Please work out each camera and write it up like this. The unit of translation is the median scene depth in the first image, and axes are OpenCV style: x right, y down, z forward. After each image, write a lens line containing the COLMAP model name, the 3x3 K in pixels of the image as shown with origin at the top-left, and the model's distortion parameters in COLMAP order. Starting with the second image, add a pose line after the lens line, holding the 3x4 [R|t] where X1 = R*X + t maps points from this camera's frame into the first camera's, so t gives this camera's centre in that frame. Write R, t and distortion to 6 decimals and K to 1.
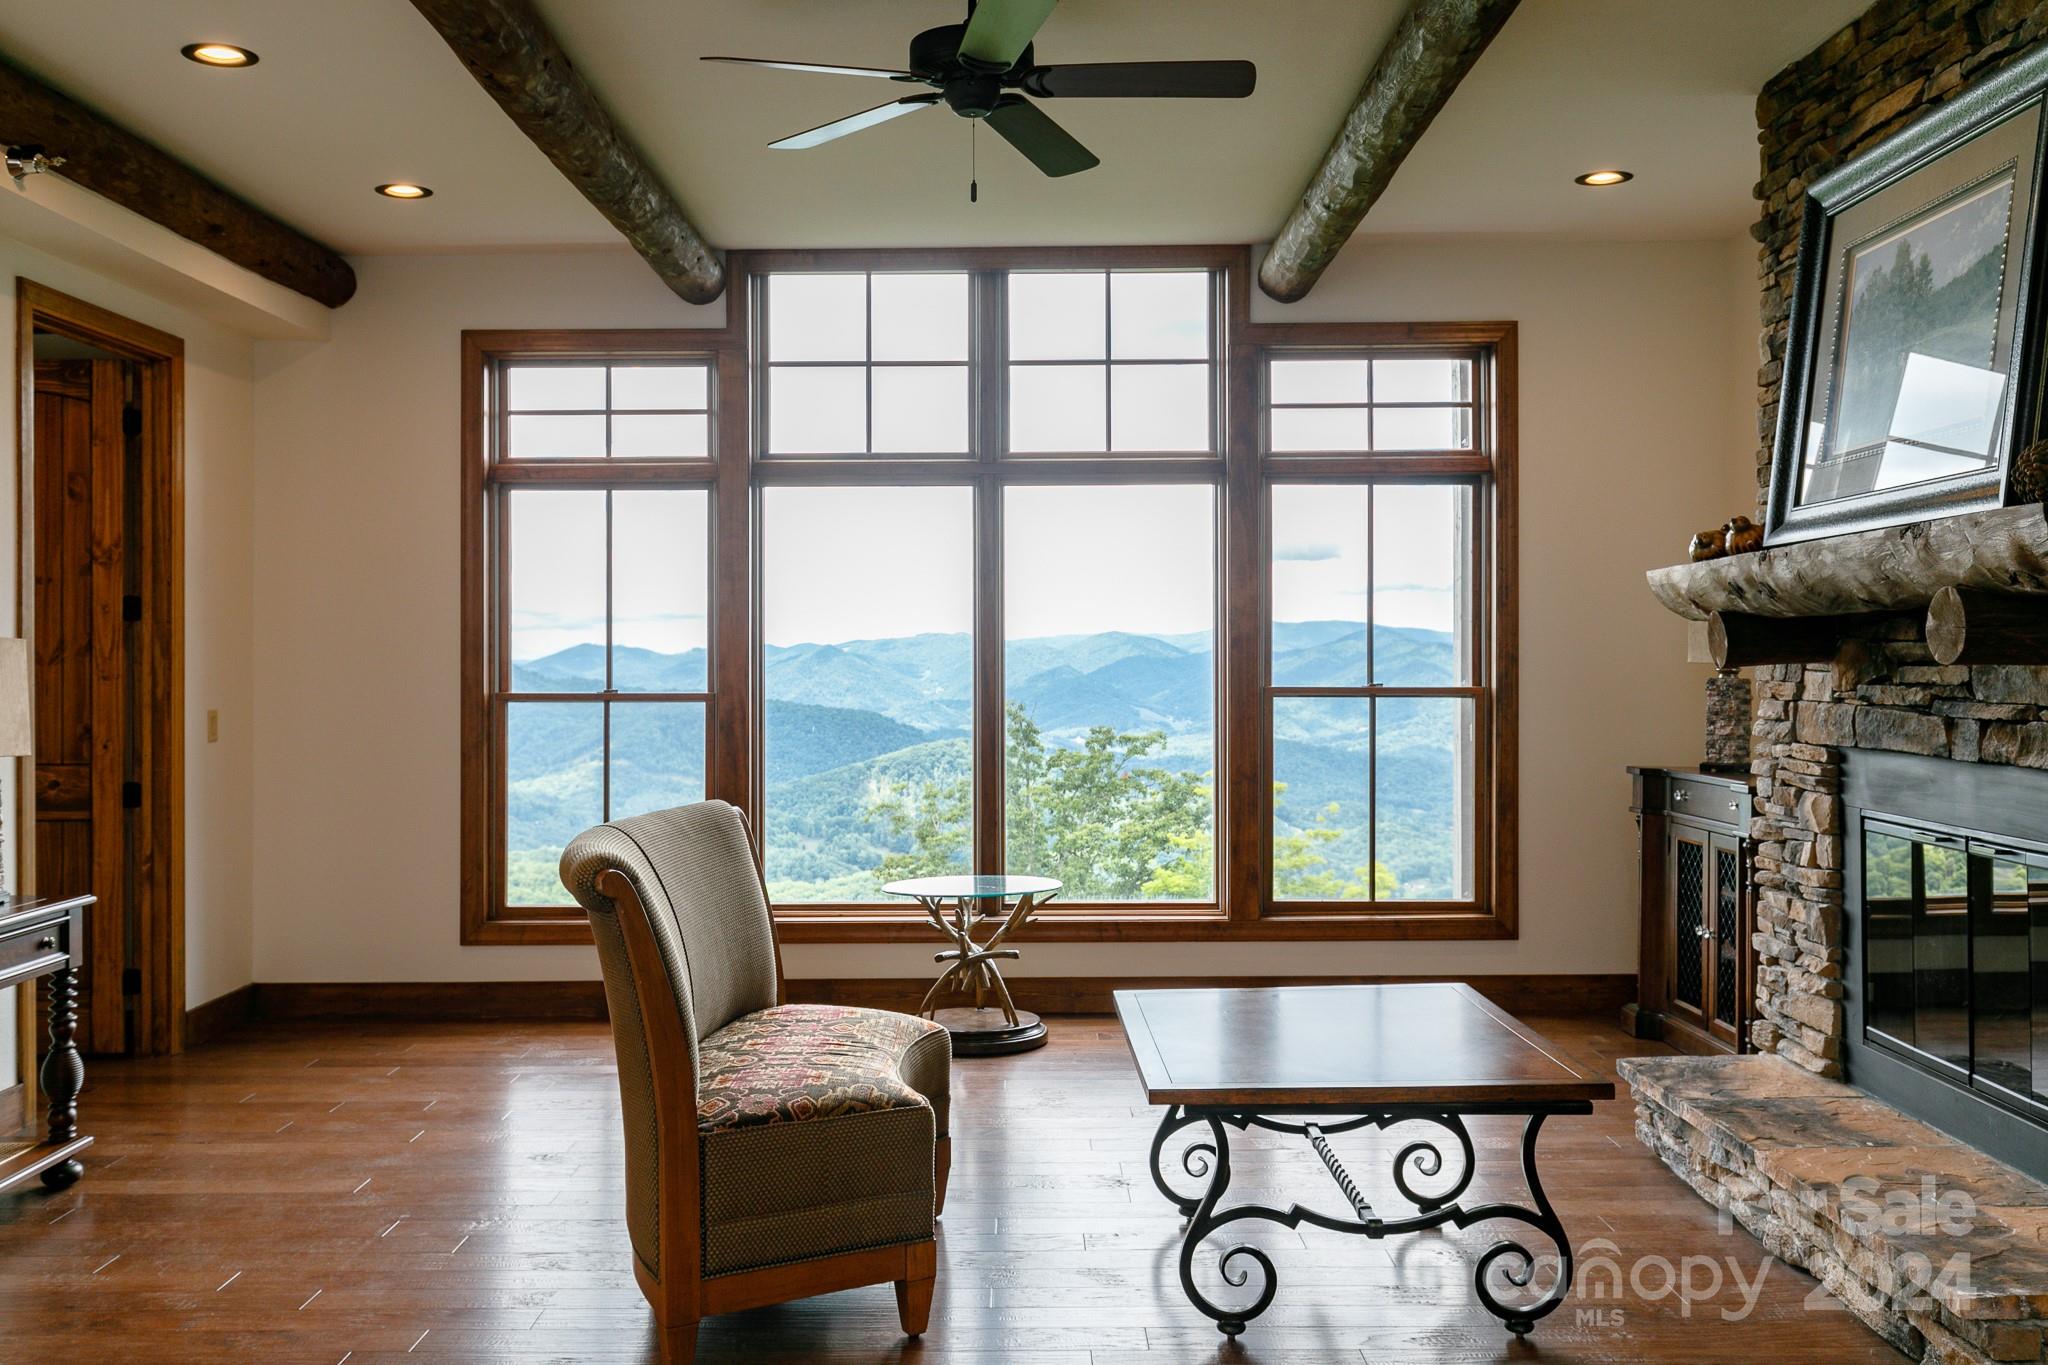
lens RADIAL K [[1877.0, 0, 986.0], [0, 1877.0, 645.2], [0, 0, 1]] dist [0.009366, 0.000000]
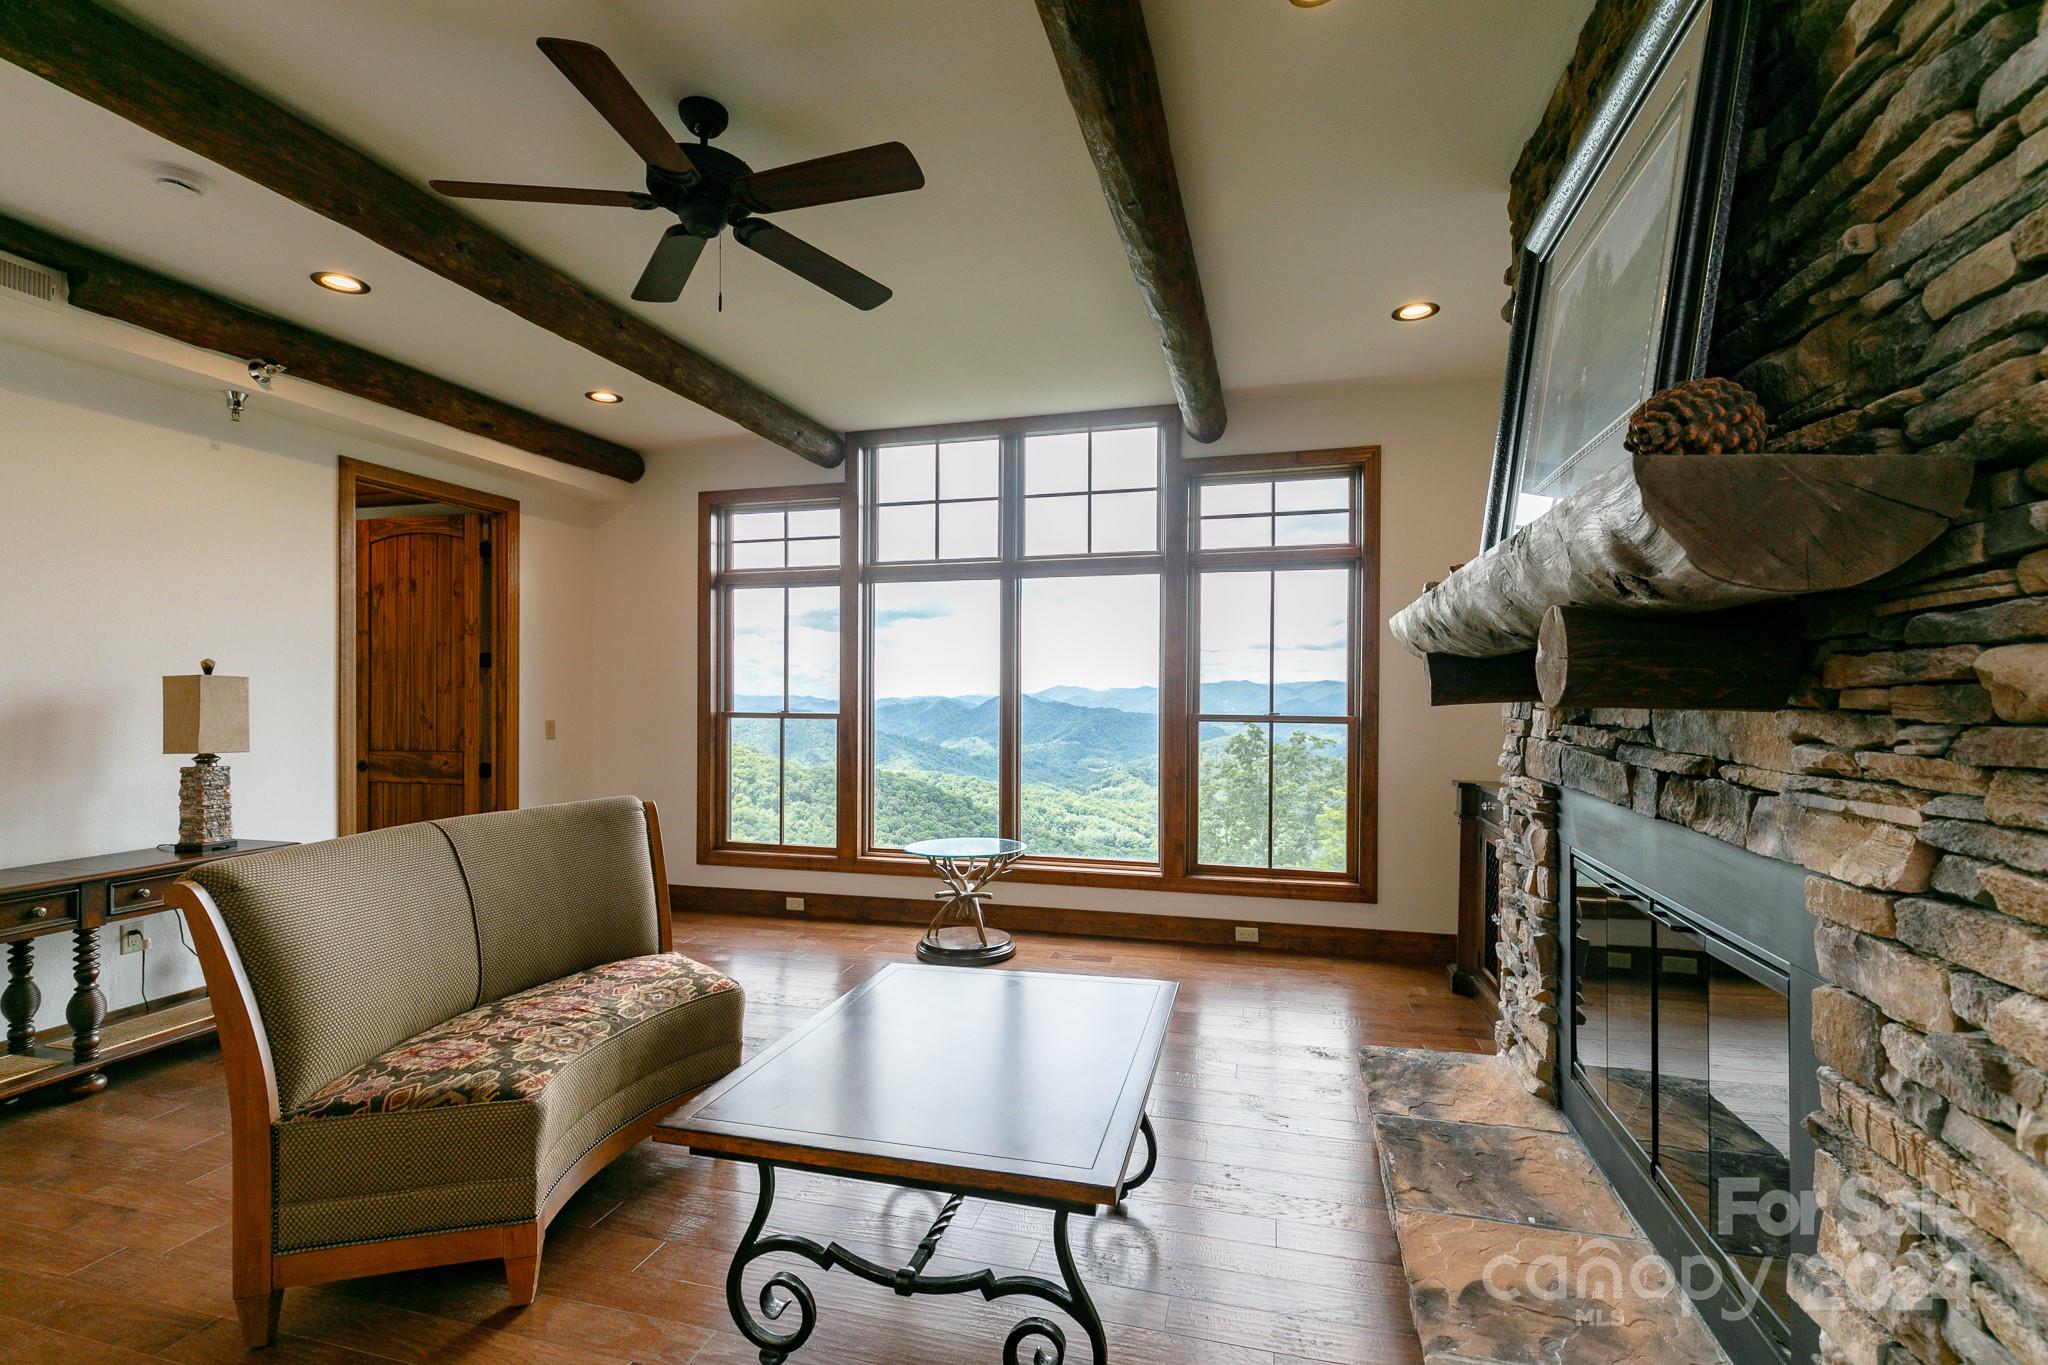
lens RADIAL K [[918.4, 0, 1014.2], [0, 918.4, 695.8], [0, 0, 1]] dist [0.003554, -0.000452]
pose [[0.965830, 0.006929, -0.259085, 0.201608], [-0.004293, 0.999933, 0.010741, 0.001215], [0.259142, -0.009262, 0.965795, 0.295561]]
